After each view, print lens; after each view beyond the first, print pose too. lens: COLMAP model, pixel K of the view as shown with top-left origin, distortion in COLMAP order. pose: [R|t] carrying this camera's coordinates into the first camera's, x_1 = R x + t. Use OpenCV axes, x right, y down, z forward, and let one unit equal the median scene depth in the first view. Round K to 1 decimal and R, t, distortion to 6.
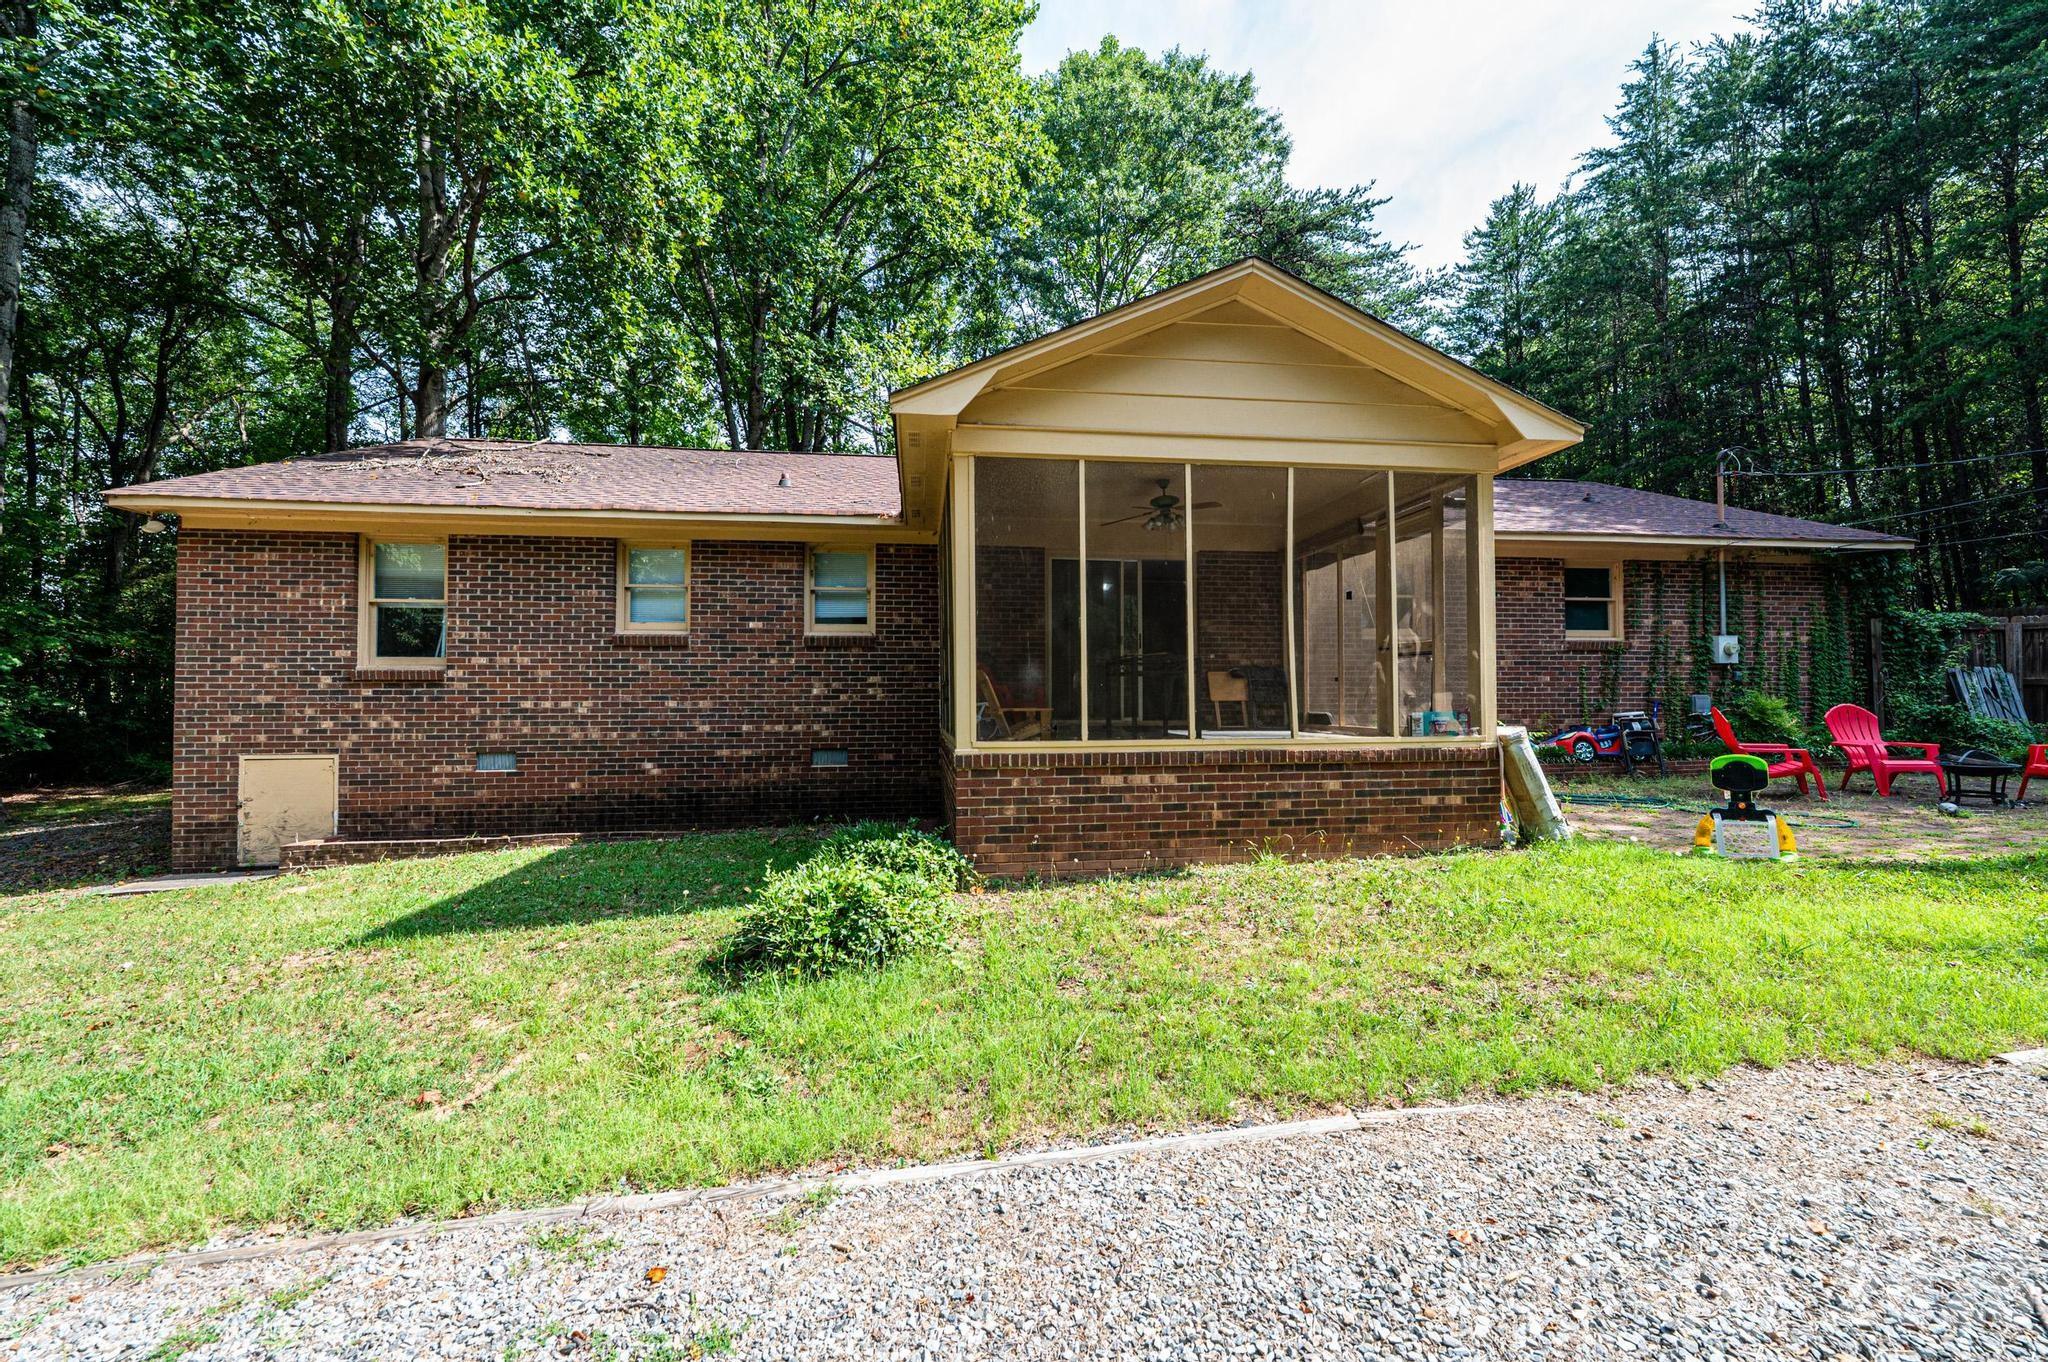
lens RADIAL K [[813.2, 0, 1024.0], [0, 813.2, 681.0], [0, 0, 1]] dist [-0.000115, -0.000006]
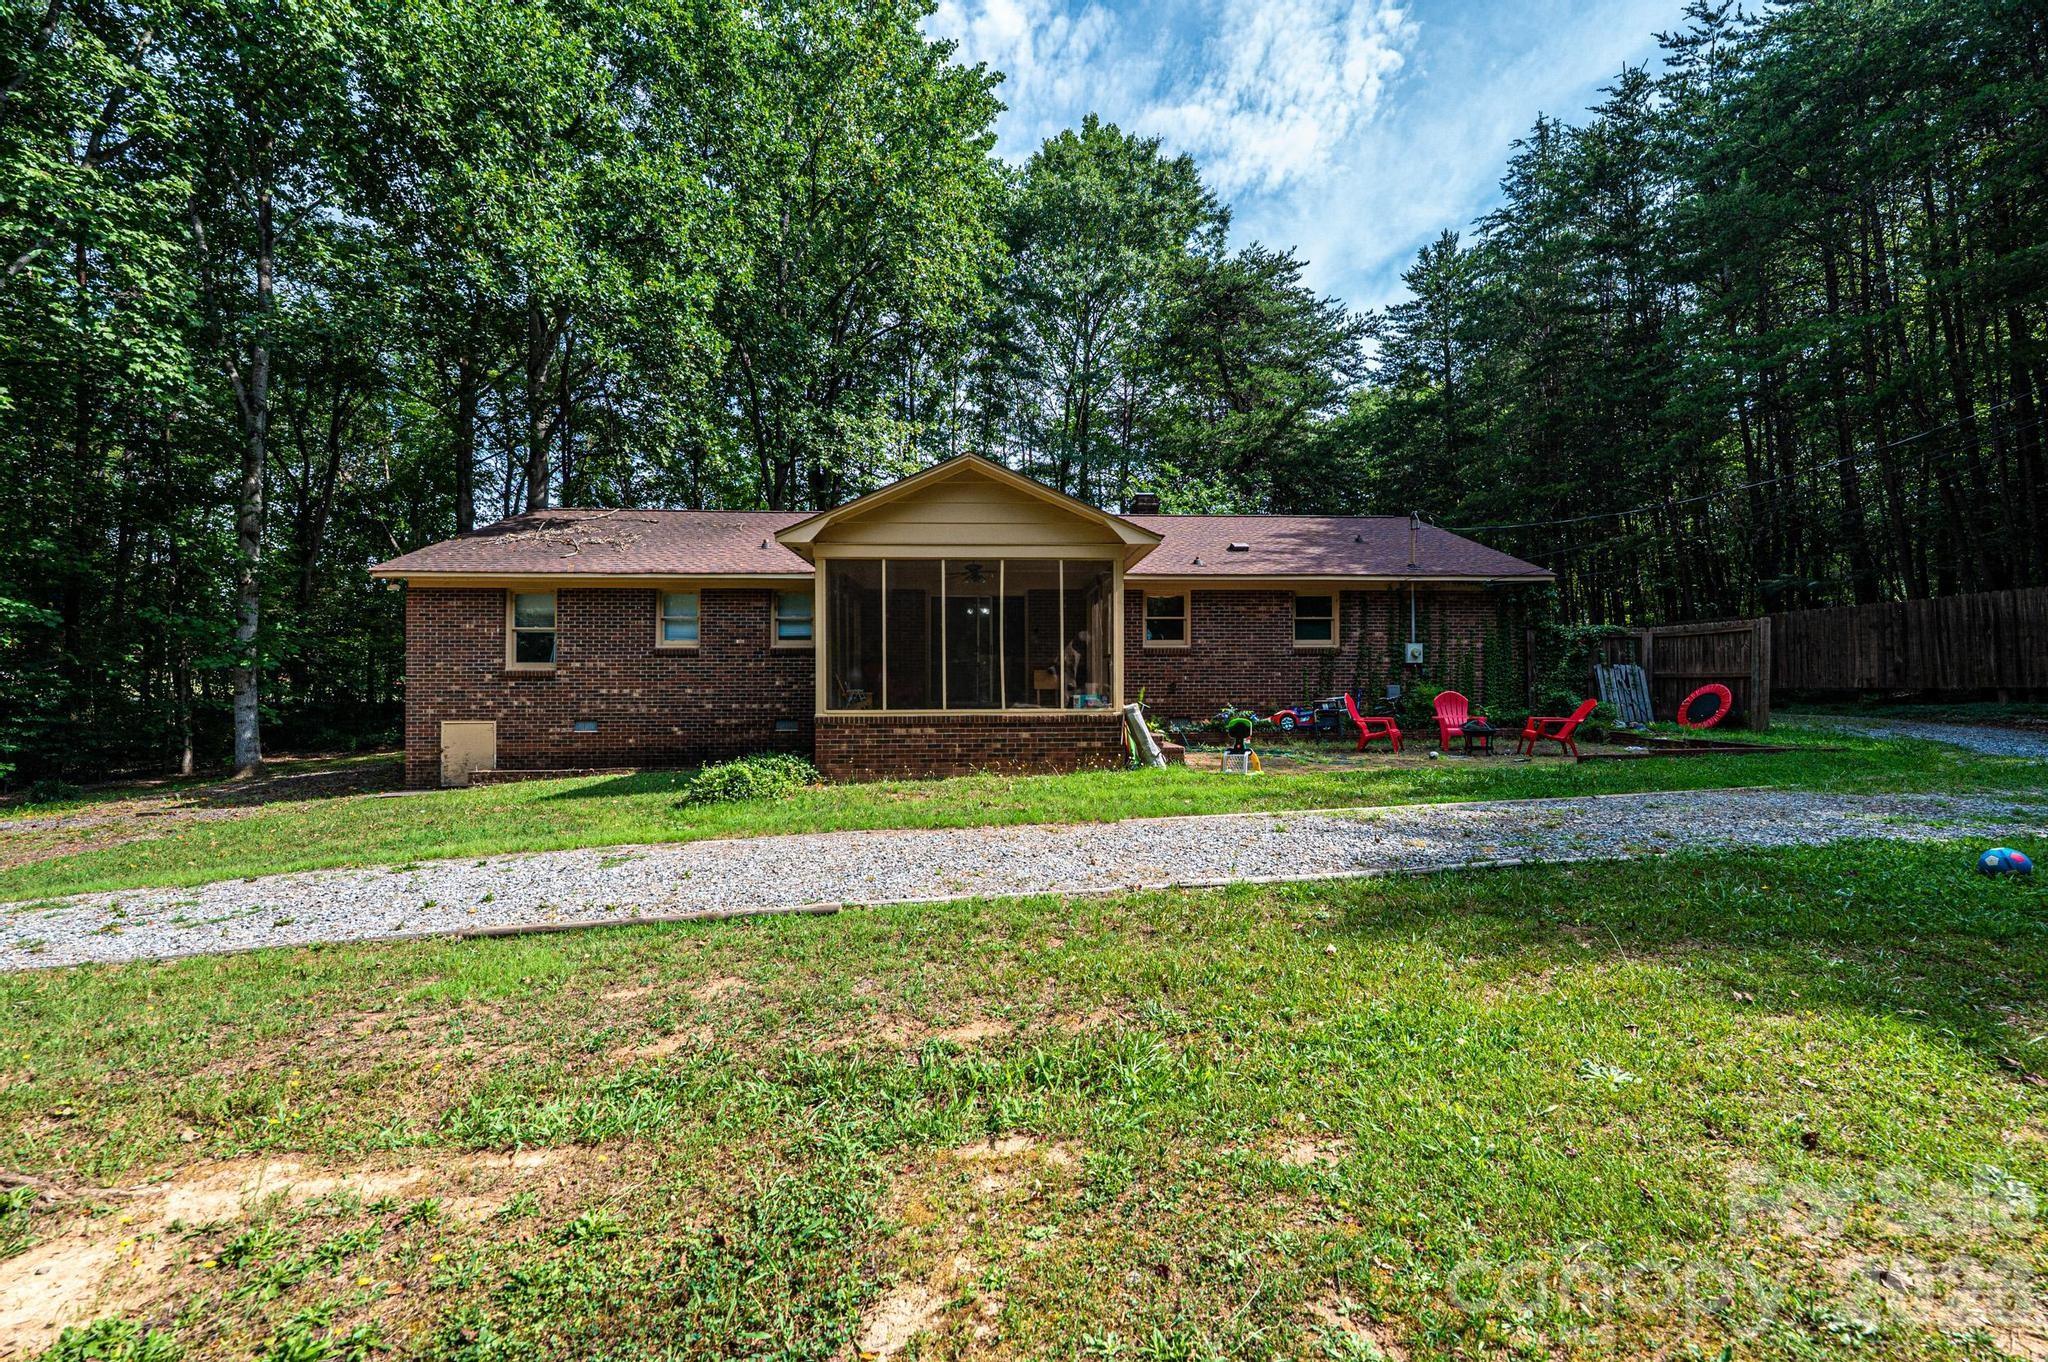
lens RADIAL K [[813.2, 0, 1024.0], [0, 813.2, 681.0], [0, 0, 1]] dist [-0.000115, -0.000006]
pose [[0.996701, -0.000643, -0.081164, 0.370425], [0.001628, 0.999926, 0.012065, -0.010365], [0.081151, -0.012157, 0.996628, -0.570109]]
